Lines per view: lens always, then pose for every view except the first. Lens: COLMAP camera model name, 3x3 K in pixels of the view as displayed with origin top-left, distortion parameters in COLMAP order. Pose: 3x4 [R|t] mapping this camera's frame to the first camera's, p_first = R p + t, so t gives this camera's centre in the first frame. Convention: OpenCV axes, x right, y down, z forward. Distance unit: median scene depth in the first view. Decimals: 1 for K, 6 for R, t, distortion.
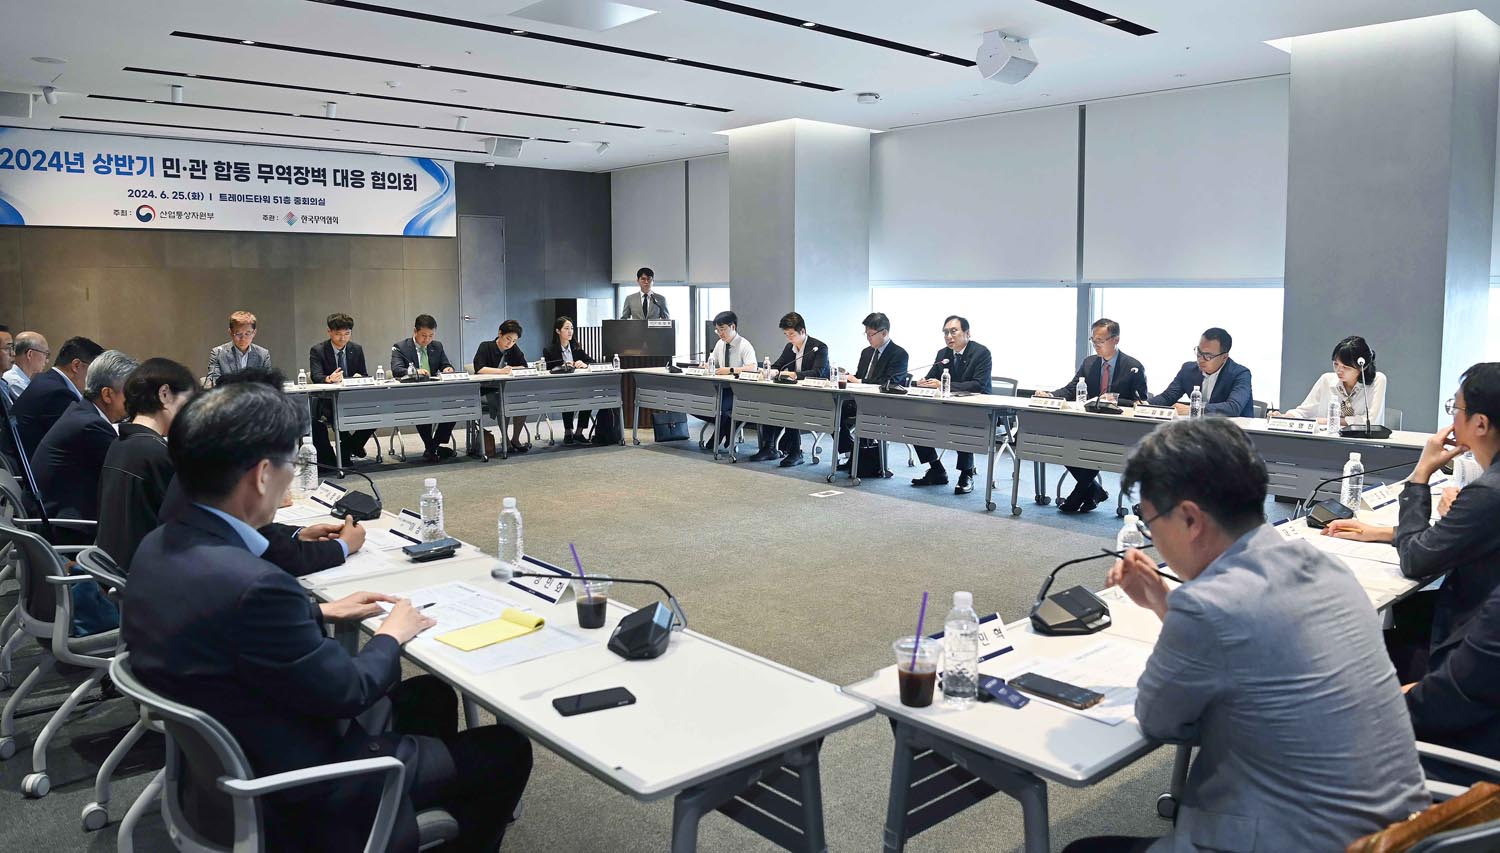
lens RADIAL K [[1069.5, 0, 749.6], [0, 1069.5, 423.4], [0, 0, 1]] dist [-0.027282, 0.005814]
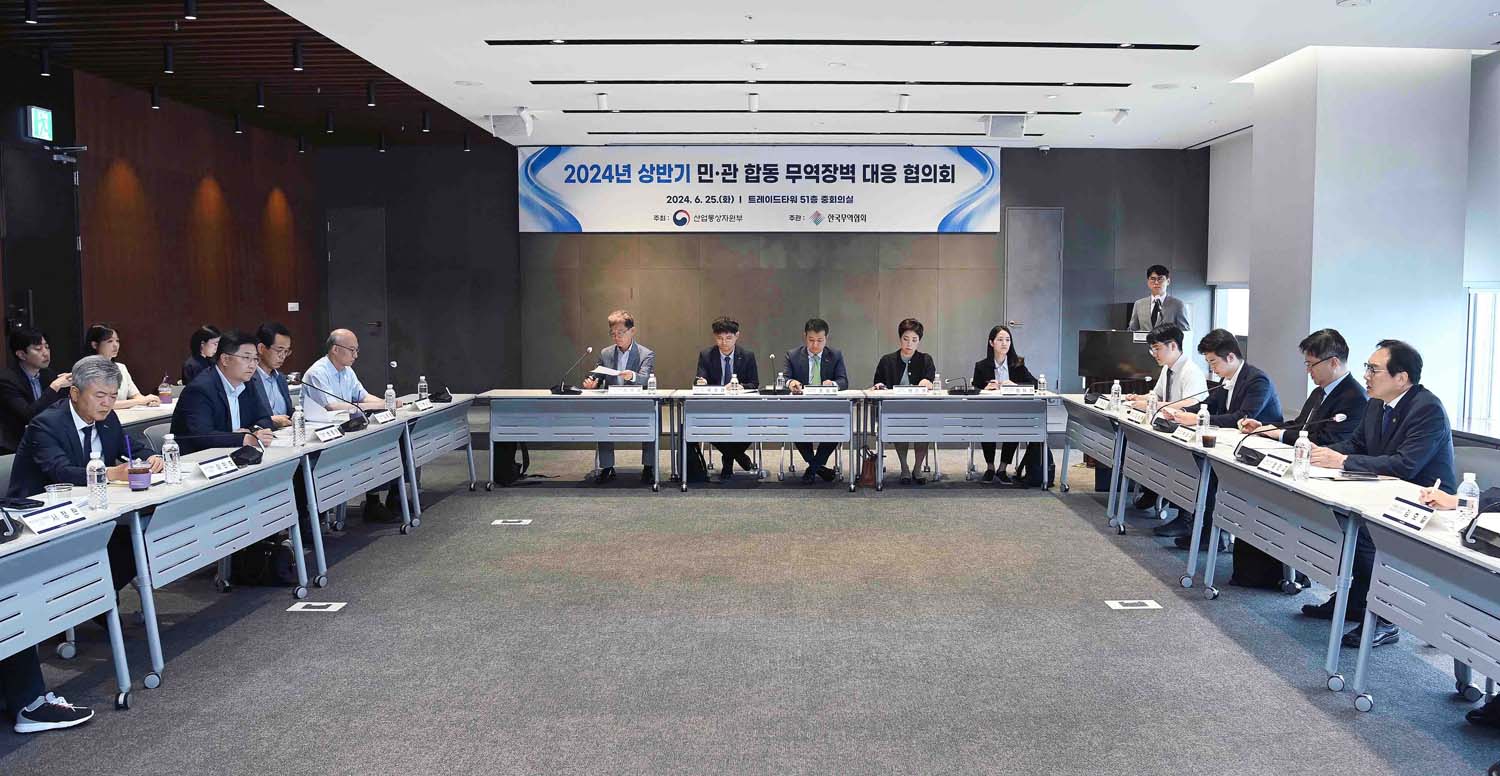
lens RADIAL K [[1117.6, 0, 751.3], [0, 1117.6, 382.5], [0, 0, 1]] dist [-0.016937, -0.000705]
pose [[0.754049, 0.057512, -0.654296, 0.213810], [-0.085715, 0.996257, -0.011212, -0.026493], [0.651202, 0.064537, 0.756156, 0.203978]]
